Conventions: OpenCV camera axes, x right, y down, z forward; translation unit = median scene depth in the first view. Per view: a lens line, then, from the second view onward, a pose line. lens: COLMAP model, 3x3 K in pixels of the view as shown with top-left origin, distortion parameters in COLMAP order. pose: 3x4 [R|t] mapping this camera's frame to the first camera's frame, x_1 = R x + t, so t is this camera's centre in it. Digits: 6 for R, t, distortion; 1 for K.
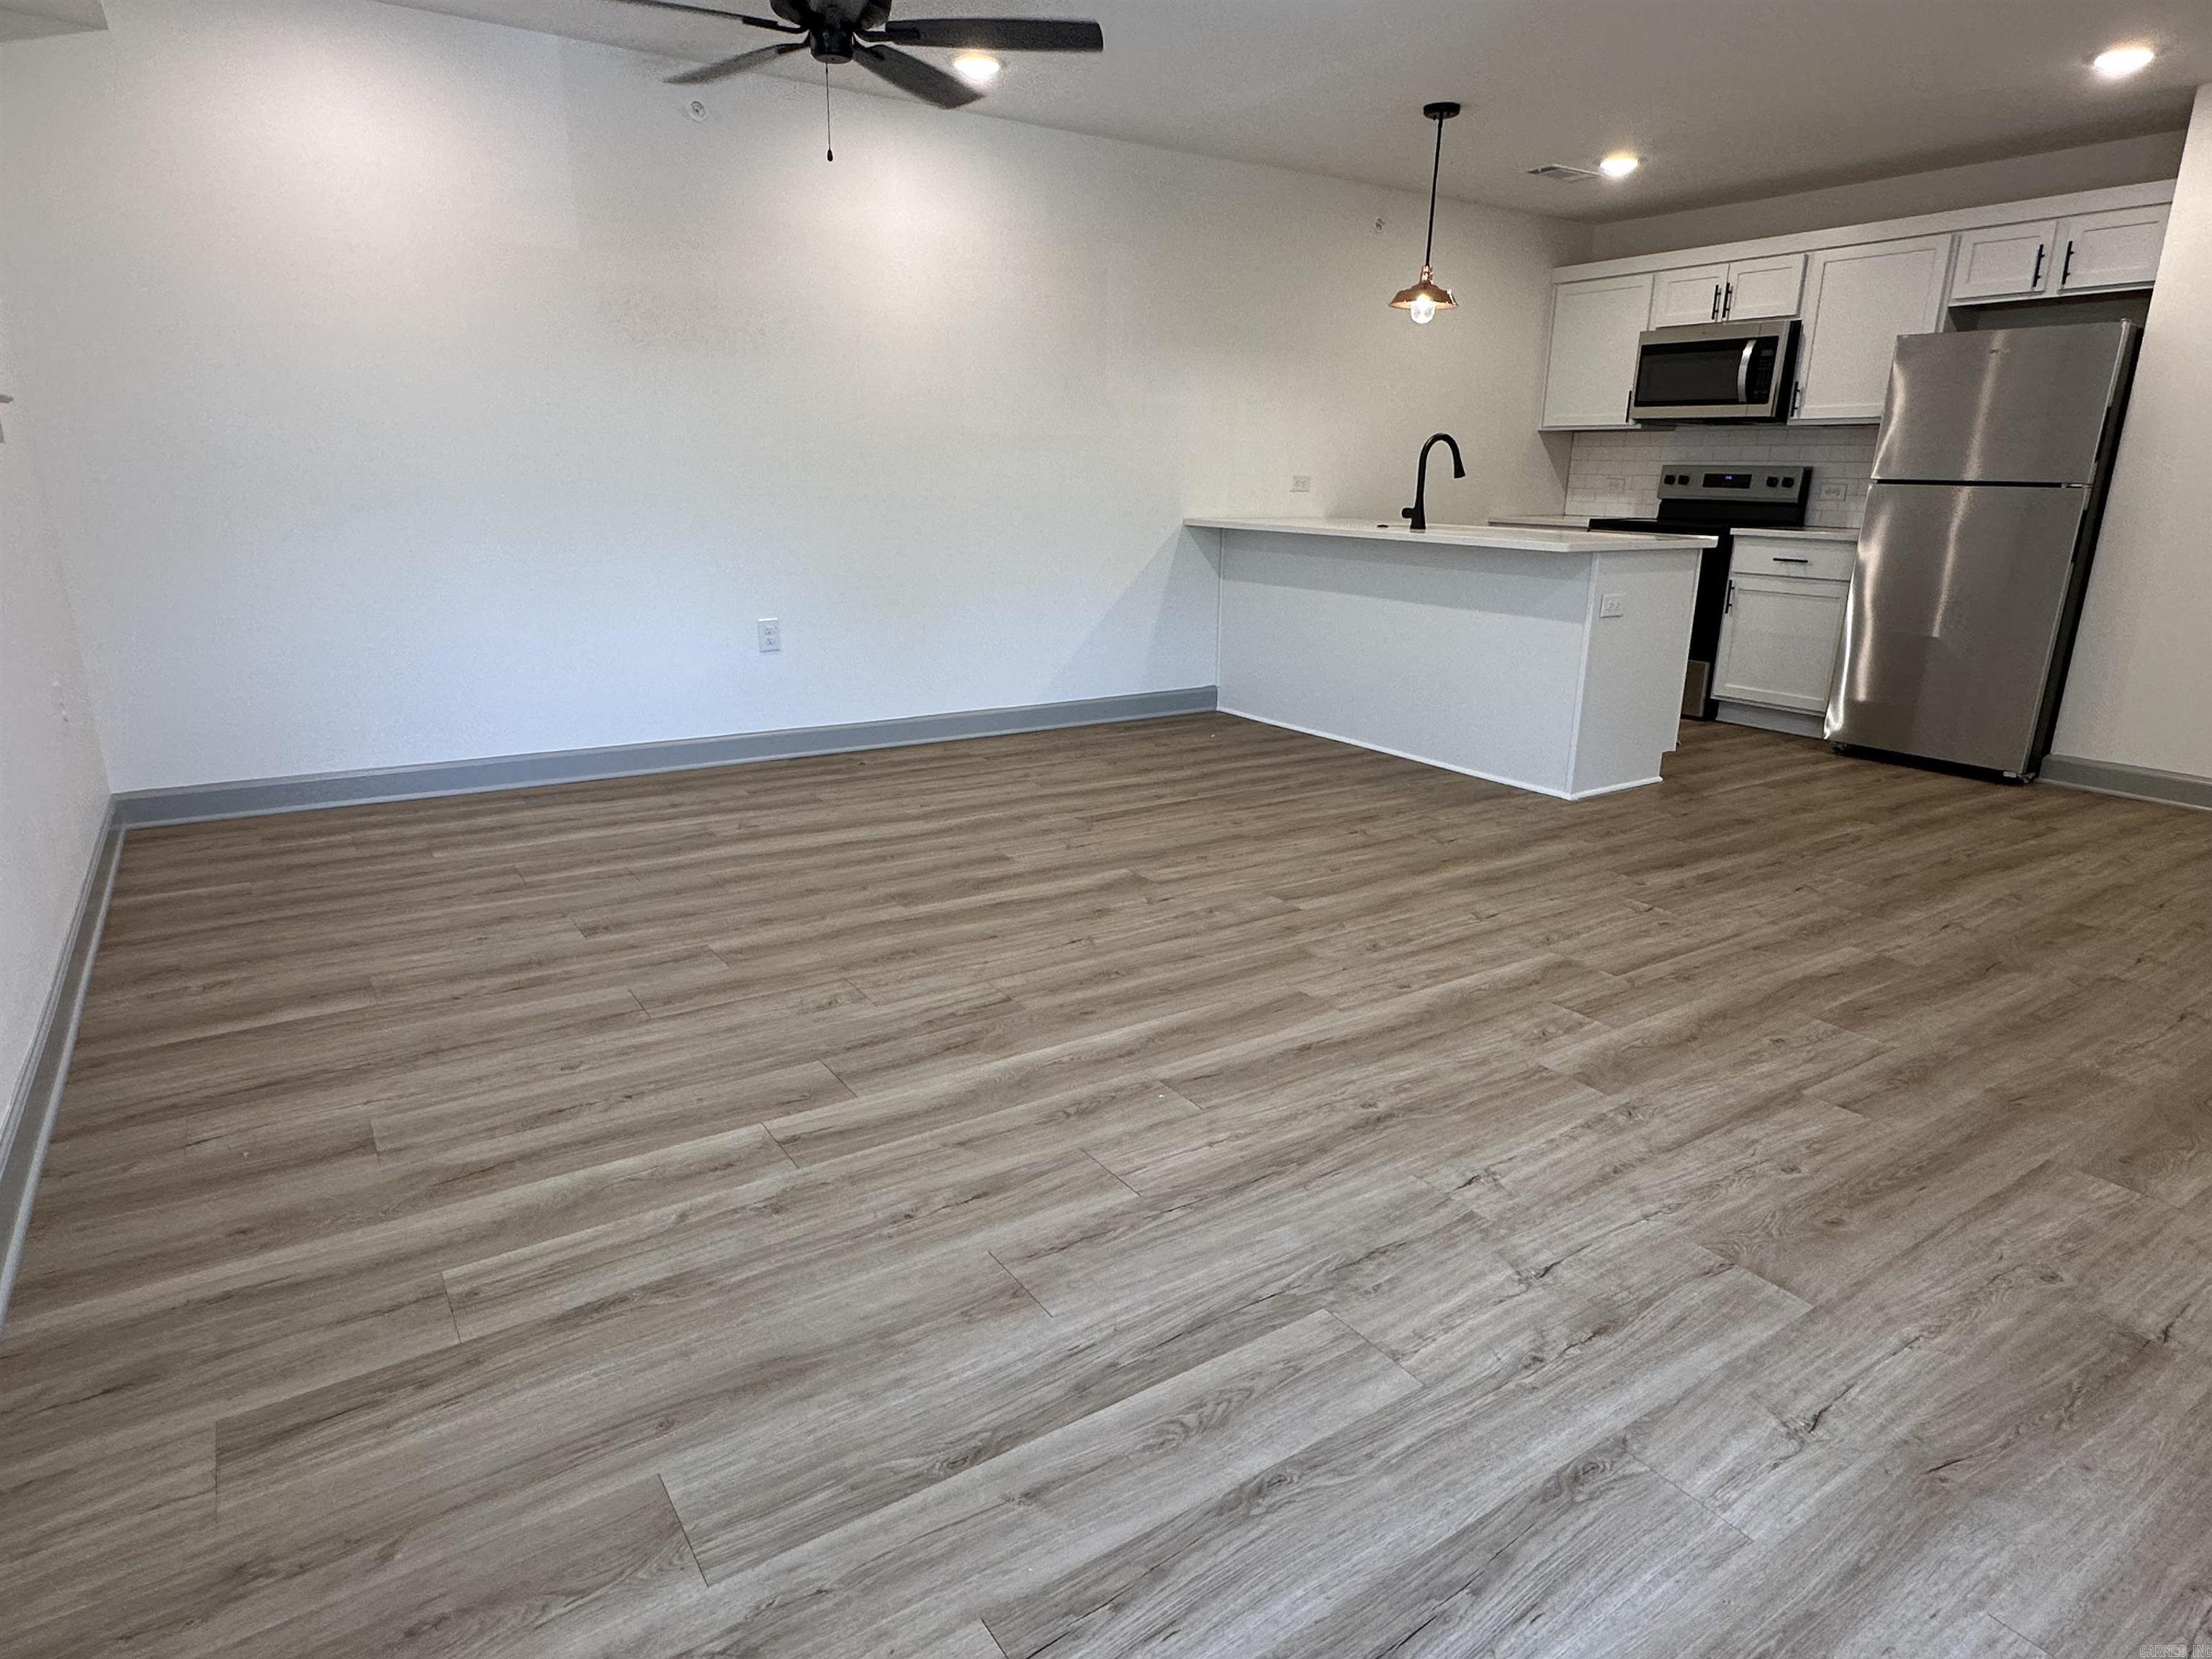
lens RADIAL K [[1275.8, 0, 1102.4], [0, 1275.8, 833.9], [0, 0, 1]] dist [-0.011887, 0.003628]
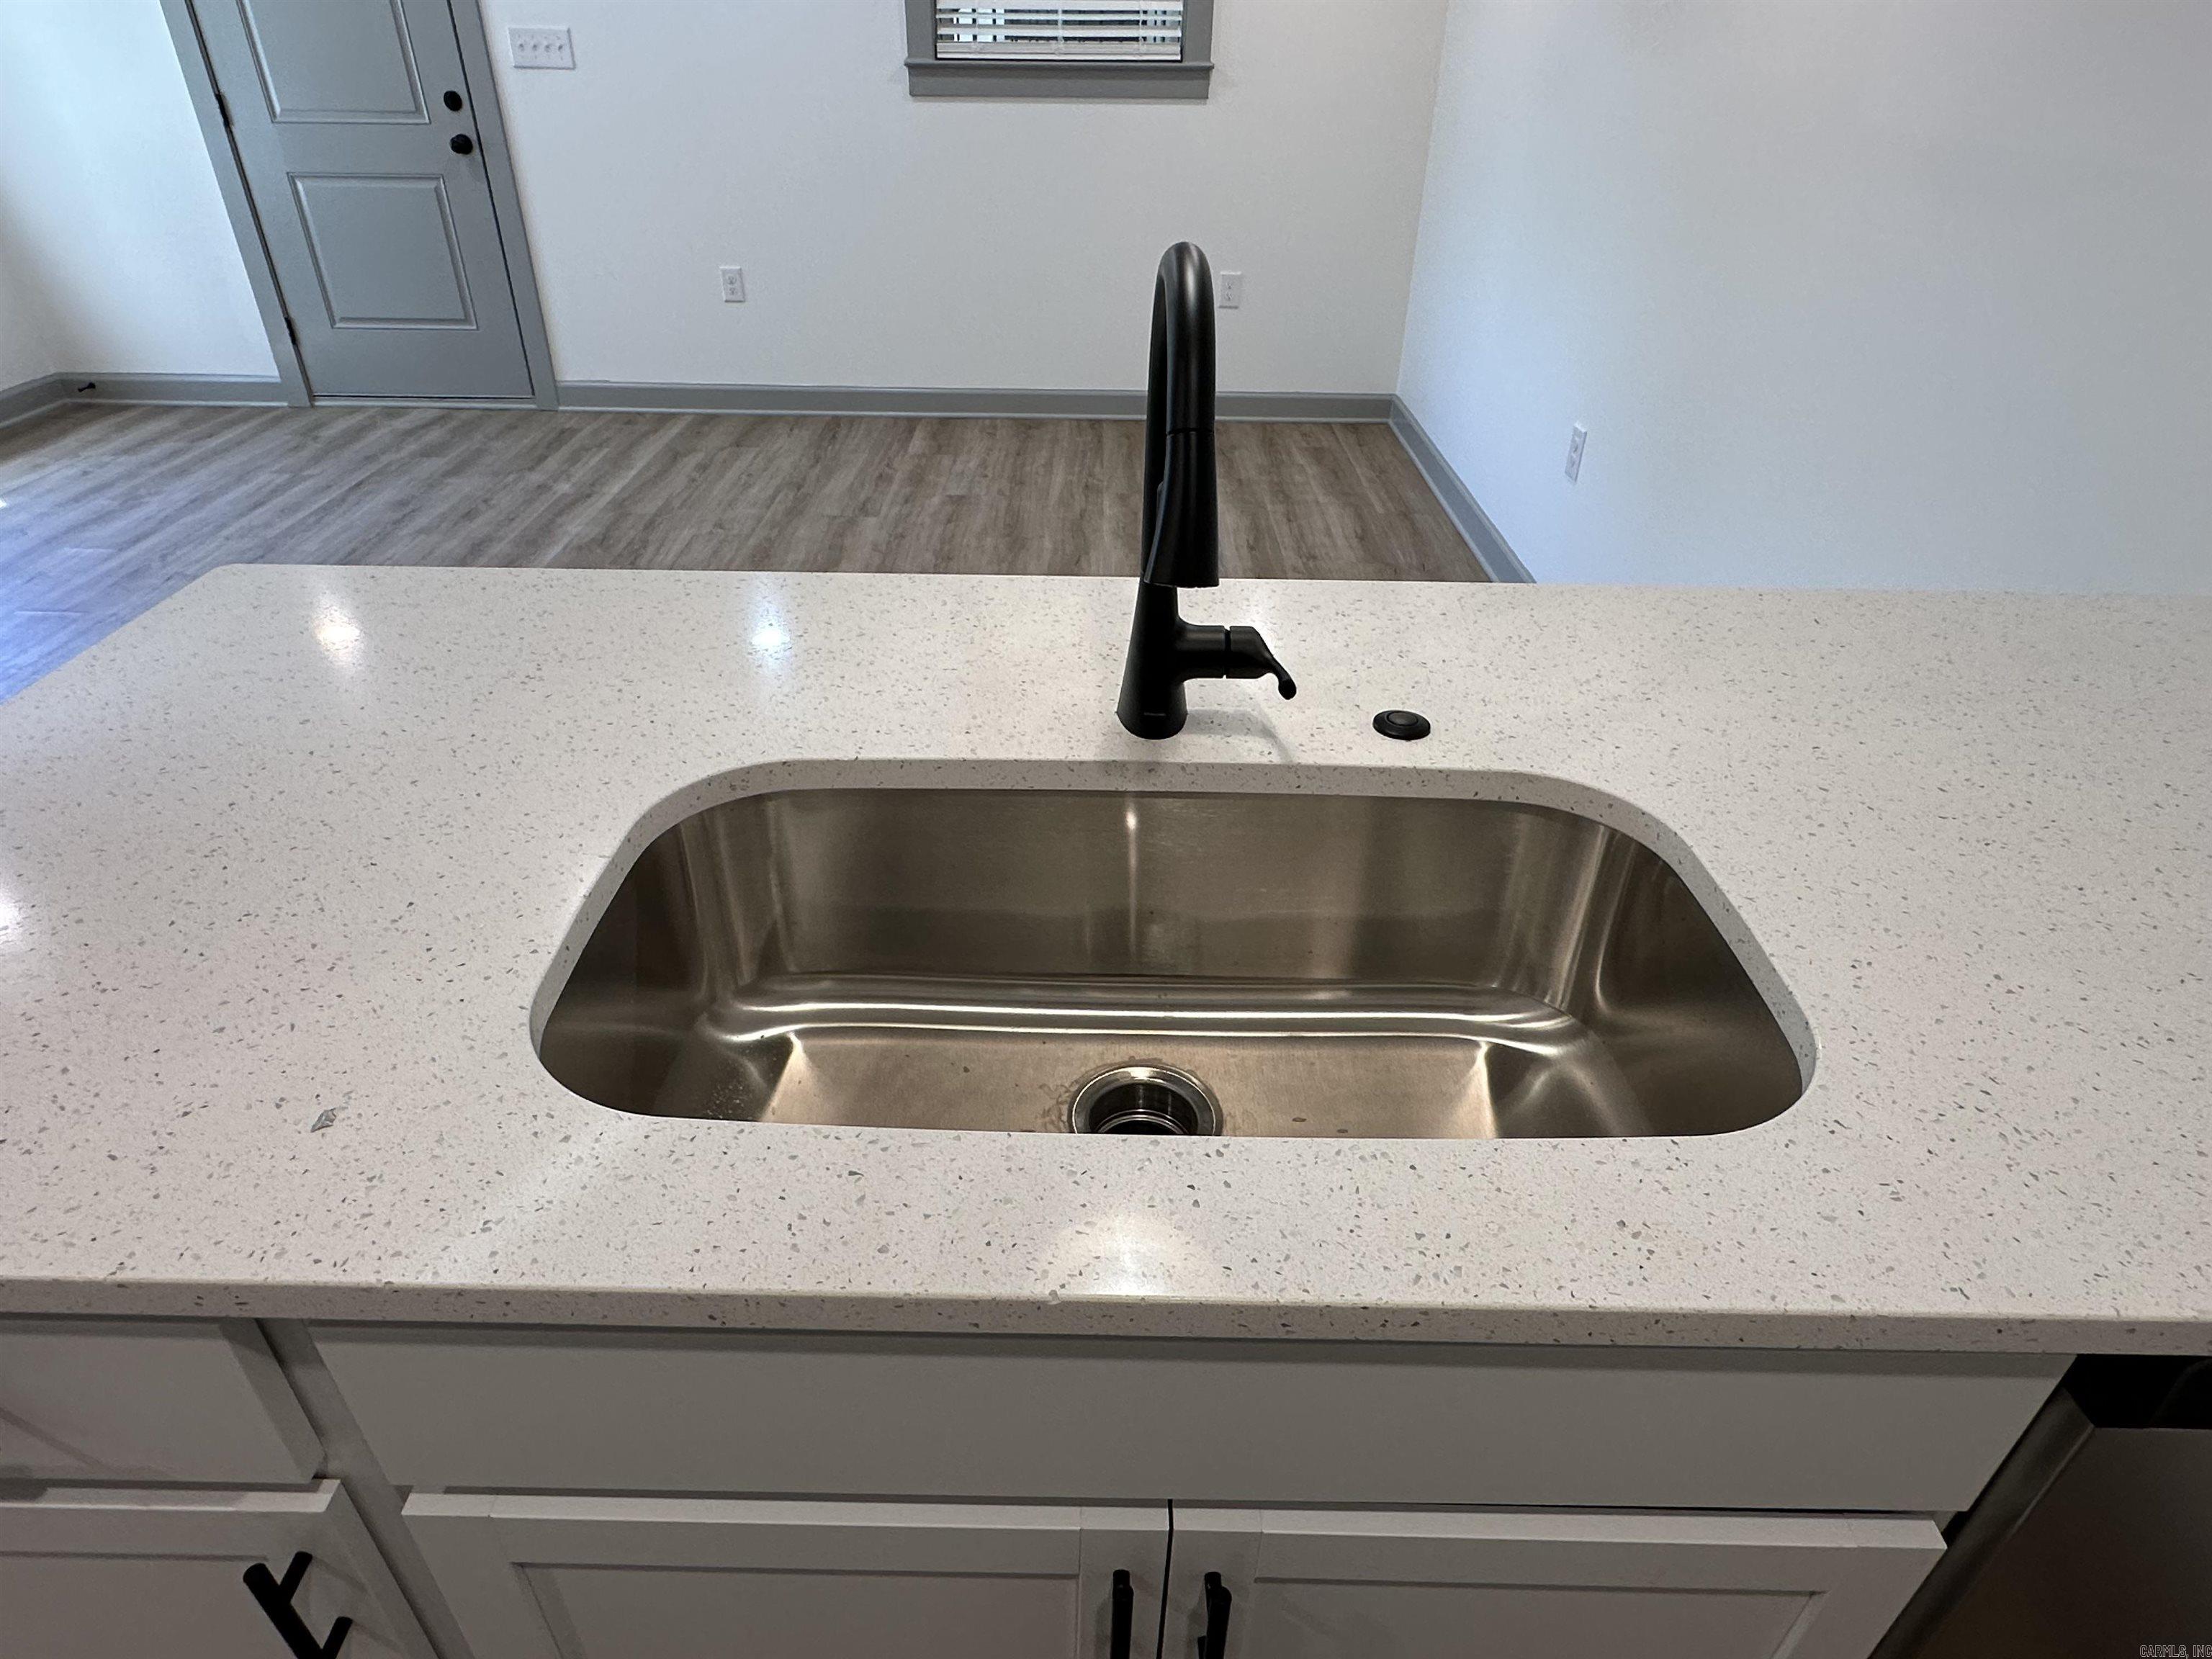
lens RADIAL K [[1275.8, 0, 1101.7], [0, 1275.8, 841.4], [0, 0, 1]] dist [-0.011887, 0.003628]
pose [[-0.553887, 0.433823, -0.710638, 0.571288], [-0.249097, 0.728085, 0.638626, -0.498798], [0.794456, 0.530744, -0.295214, 1.502433]]
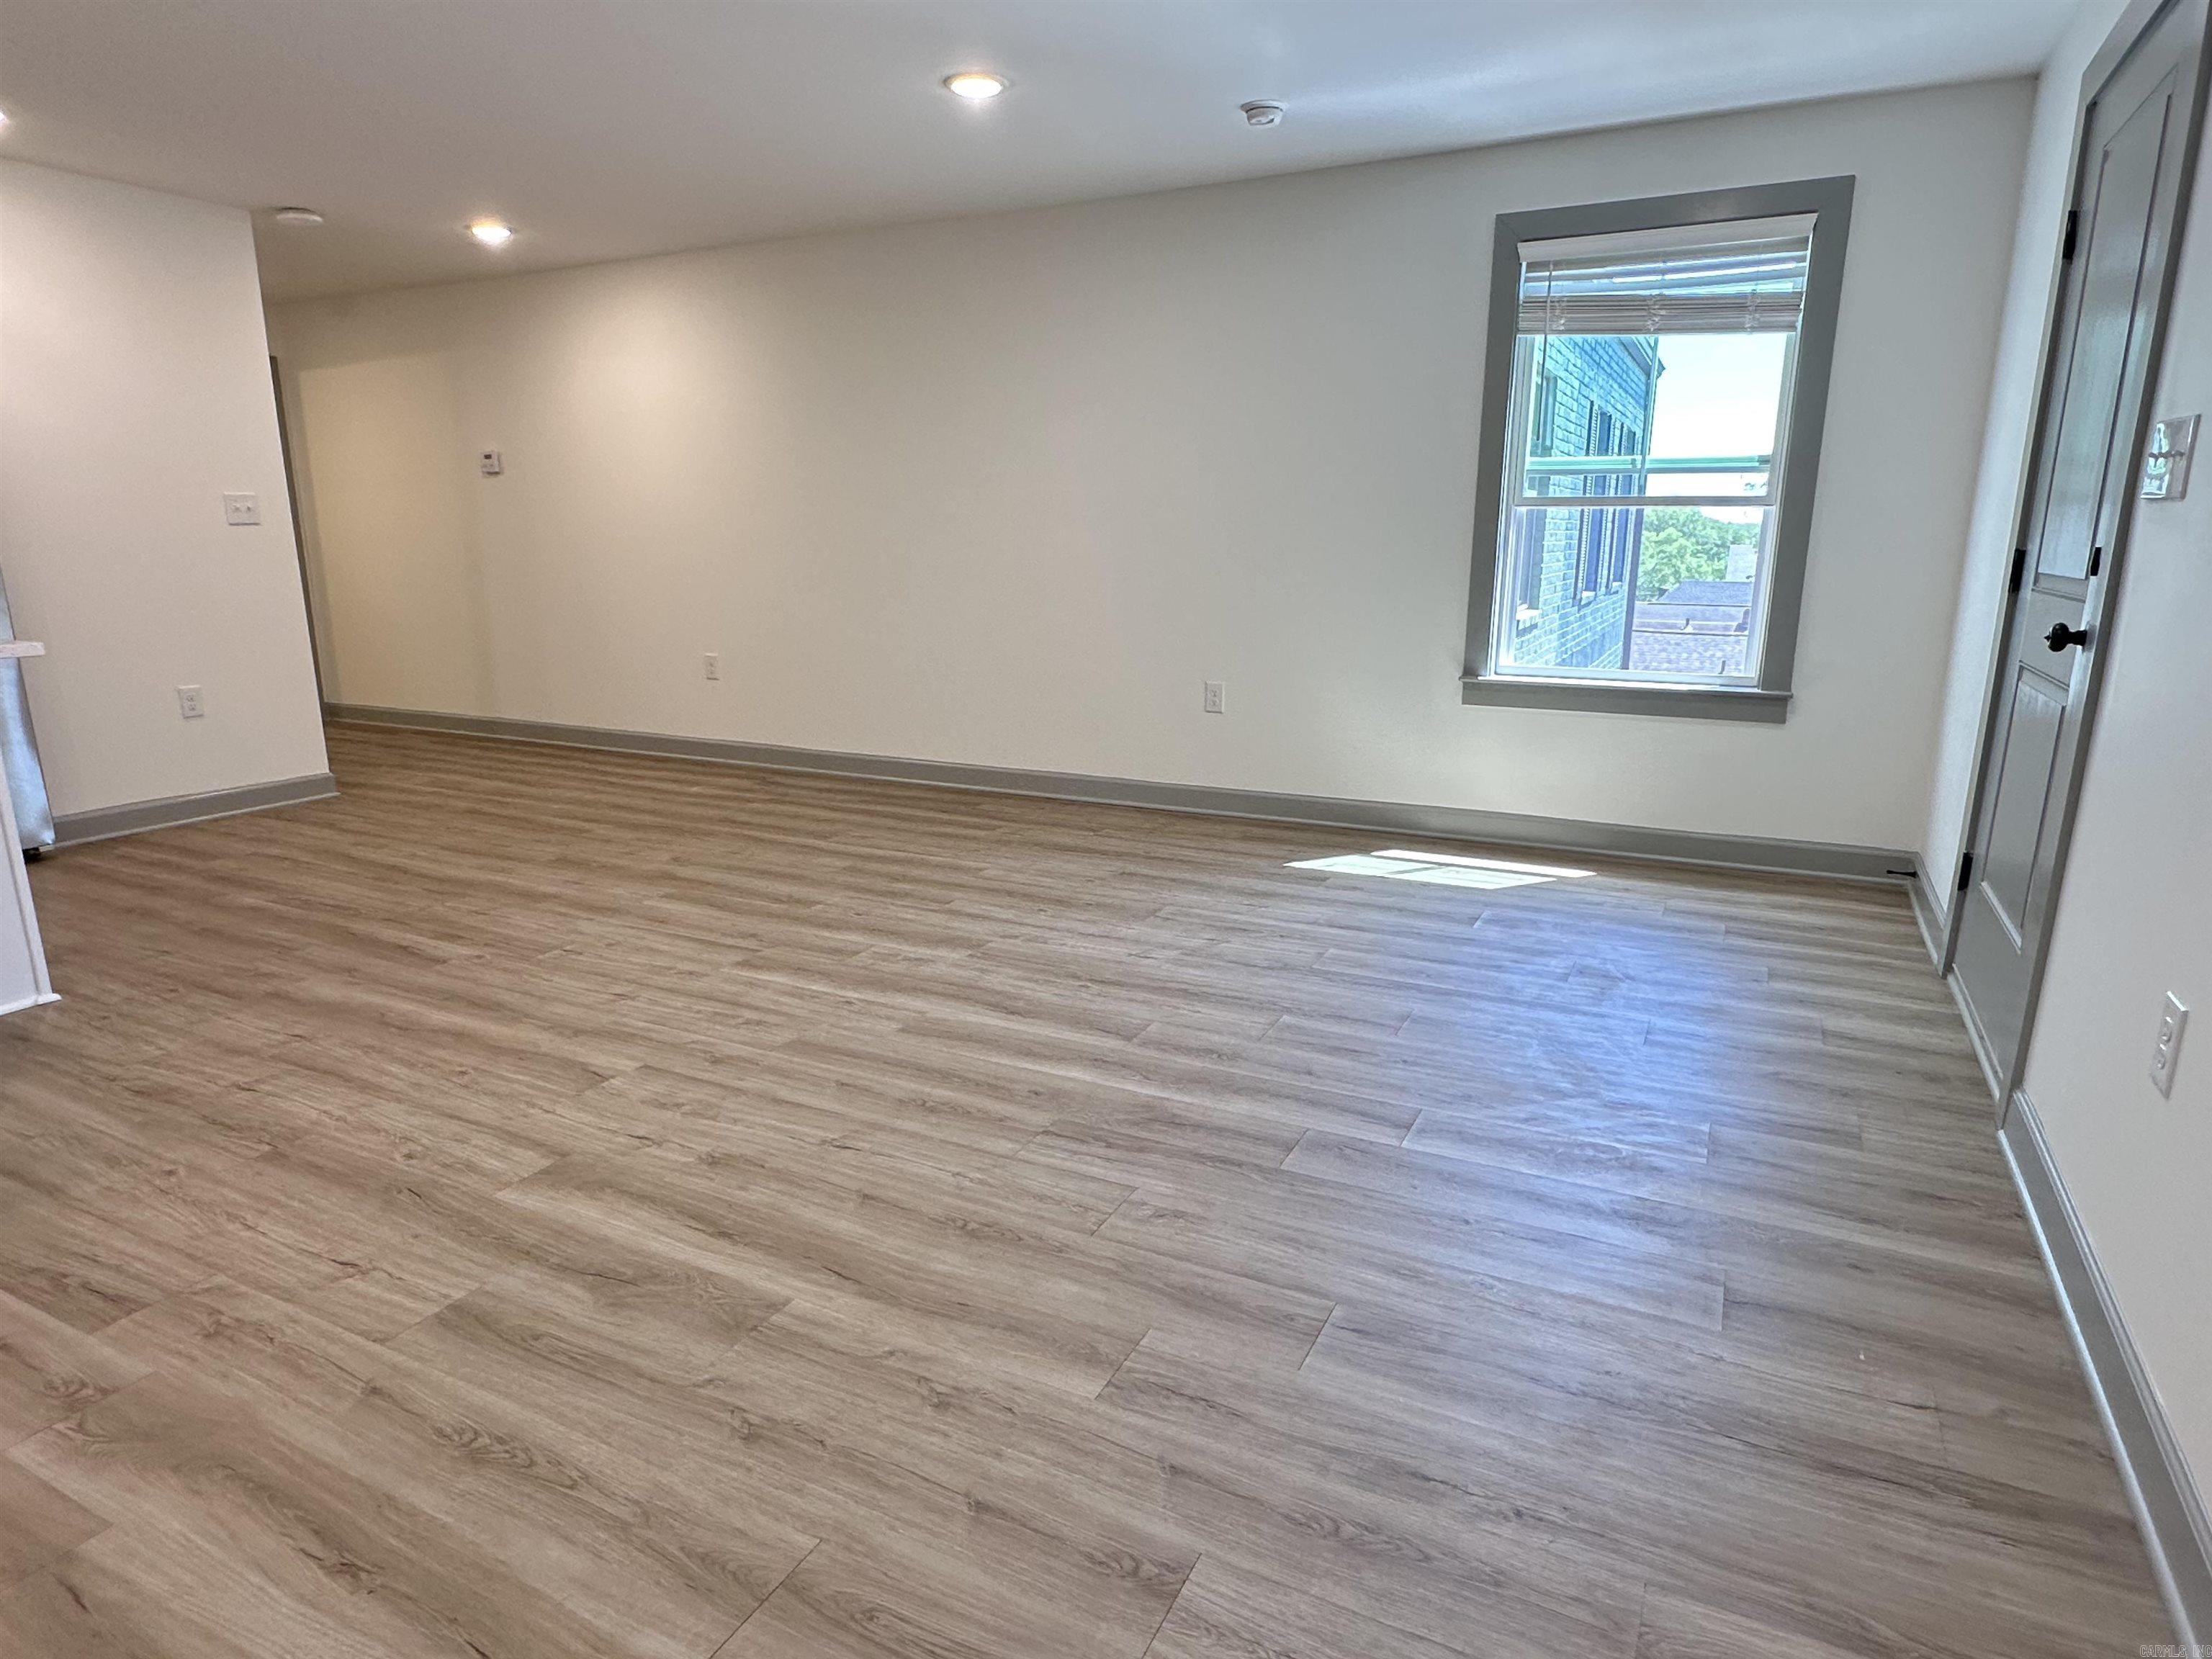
lens RADIAL K [[1275.8, 0, 1096.5], [0, 1275.8, 839.9], [0, 0, 1]] dist [-0.011887, 0.003628]
pose [[-0.485853, -0.219607, 0.846002, -0.623841], [0.232872, 0.900410, 0.367468, -0.293328], [-0.842447, 0.375545, -0.386327, 0.951361]]
